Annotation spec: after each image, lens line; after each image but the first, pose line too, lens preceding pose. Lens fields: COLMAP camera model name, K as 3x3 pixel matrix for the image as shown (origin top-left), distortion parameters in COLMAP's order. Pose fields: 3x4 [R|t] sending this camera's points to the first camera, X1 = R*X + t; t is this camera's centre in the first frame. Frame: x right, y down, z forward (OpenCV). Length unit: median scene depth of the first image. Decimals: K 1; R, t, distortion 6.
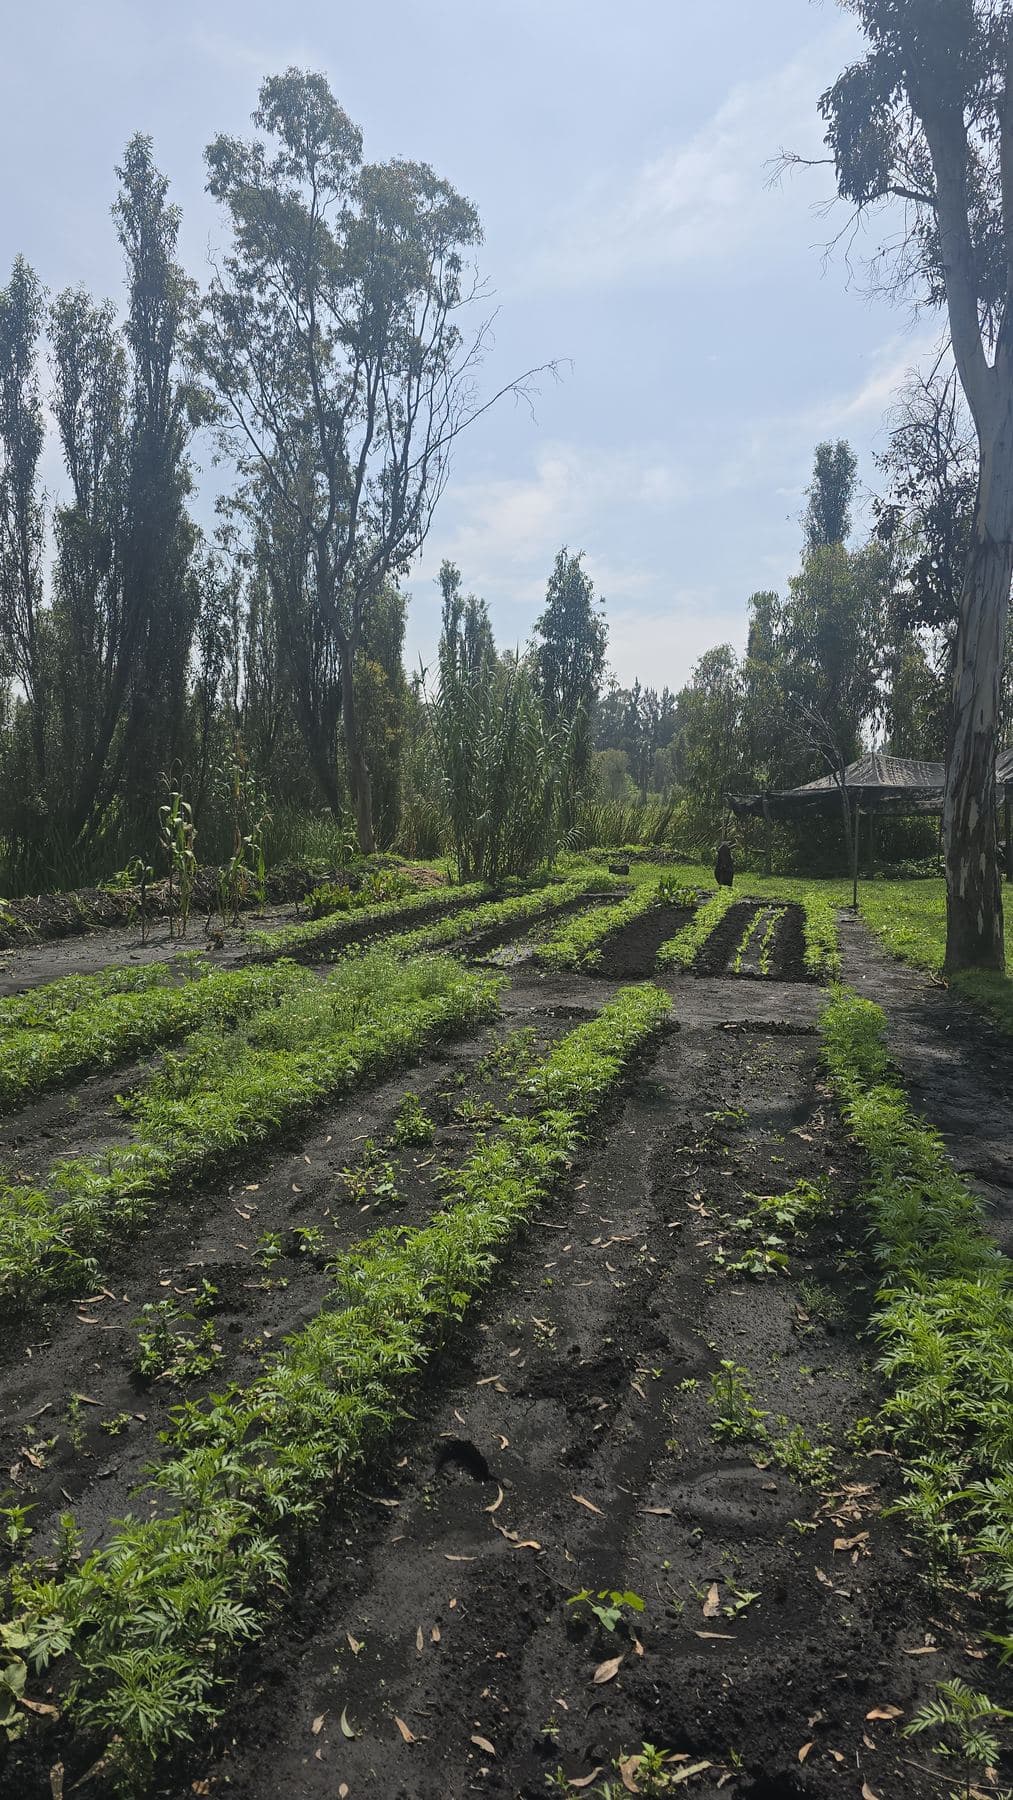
lens RADIAL K [[1390.9, 0, 525.4], [0, 1390.9, 914.0], [0, 0, 1]] dist [0.177187, -0.001723]
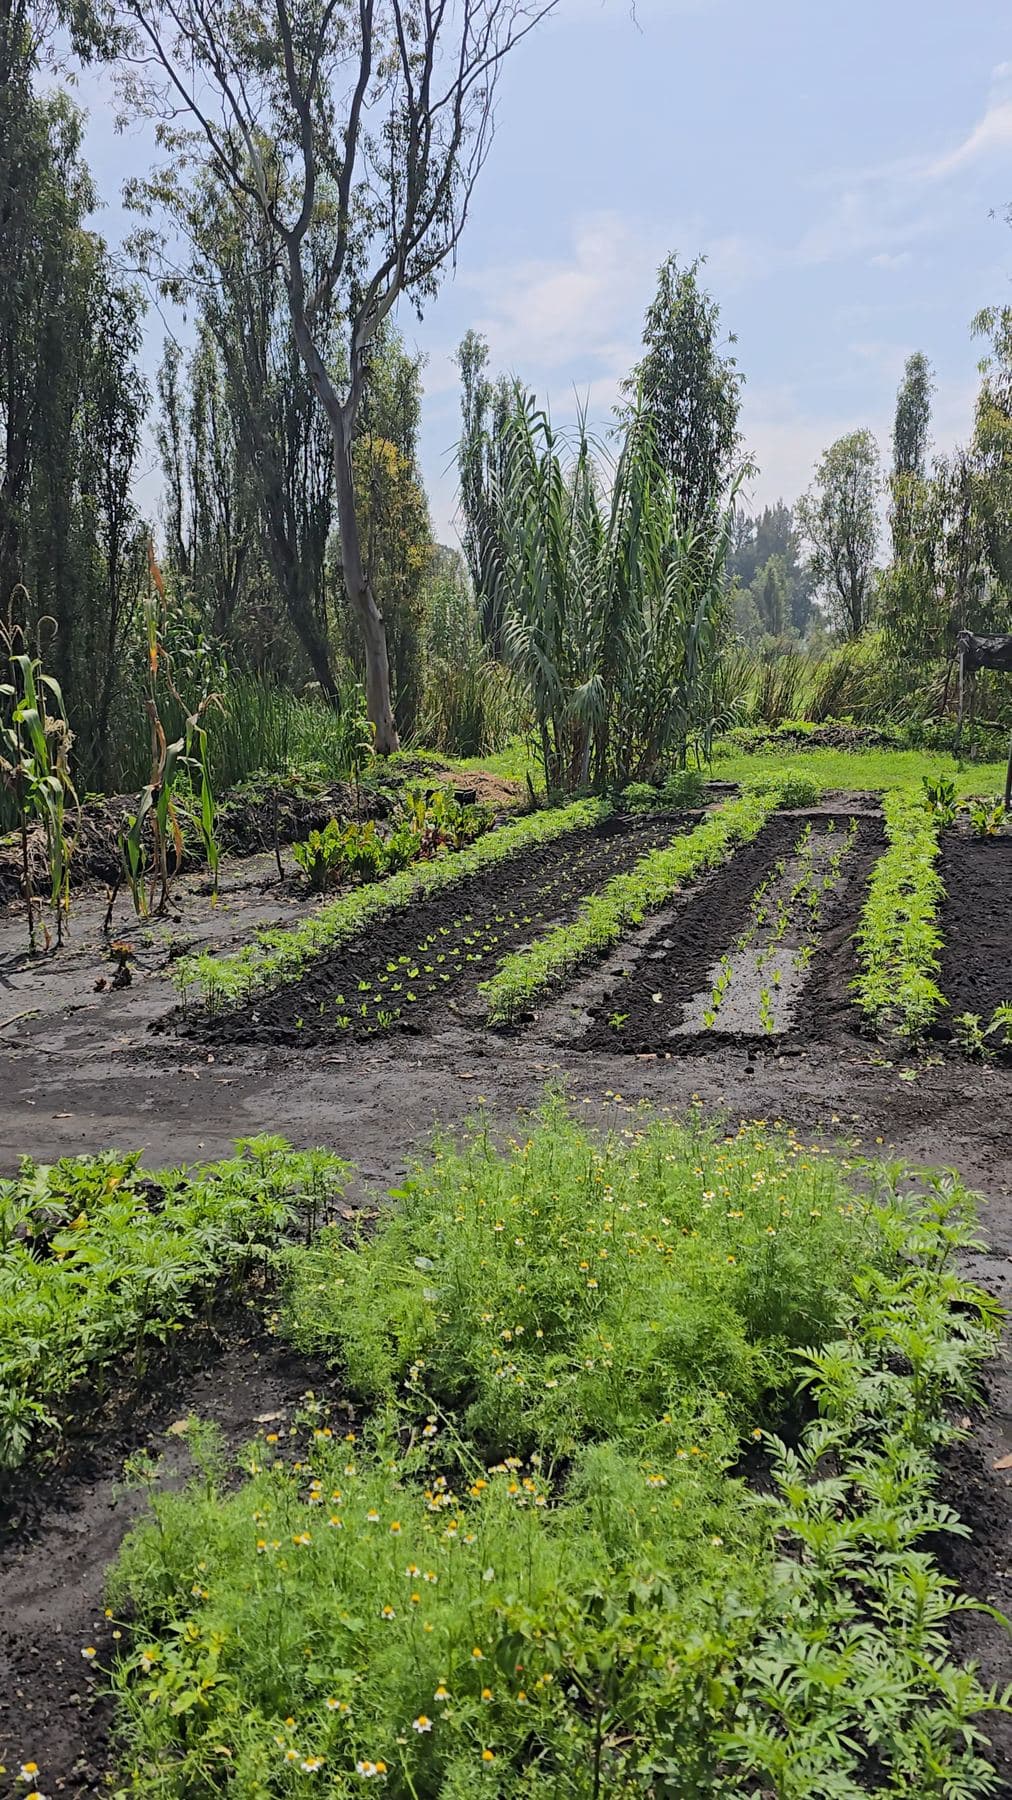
lens RADIAL K [[1515.9, 0, 491.8], [0, 1515.9, 897.3], [0, 0, 1]] dist [0.027132, 0.011028]
pose [[0.999115, -0.034379, -0.024219, -0.050268], [0.035933, 0.997107, 0.066982, -0.021388], [0.021846, -0.067793, 0.997460, 0.309727]]
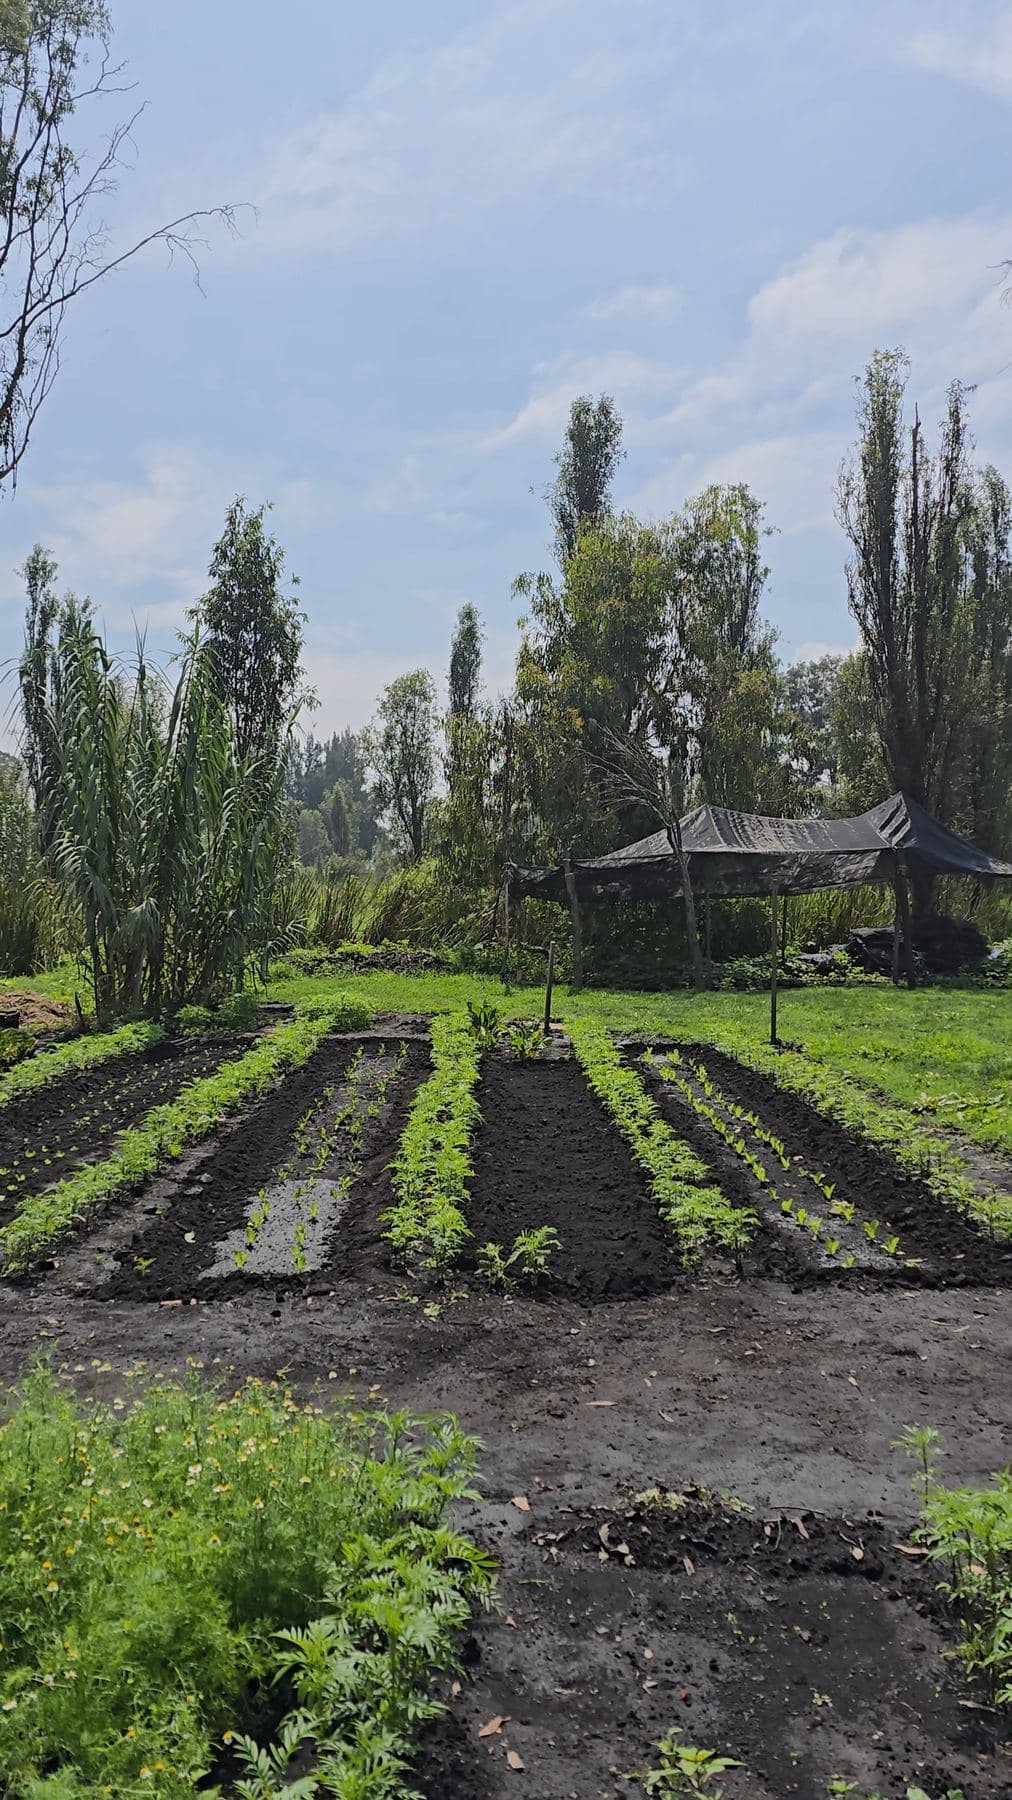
lens RADIAL K [[1515.9, 0, 497.4], [0, 1515.9, 898.5], [0, 0, 1]] dist [0.027132, 0.011028]
pose [[0.966219, -0.012647, 0.257410, -0.042993], [0.029629, 0.997624, -0.062203, -0.025153], [-0.256012, 0.067729, 0.964298, 0.307429]]
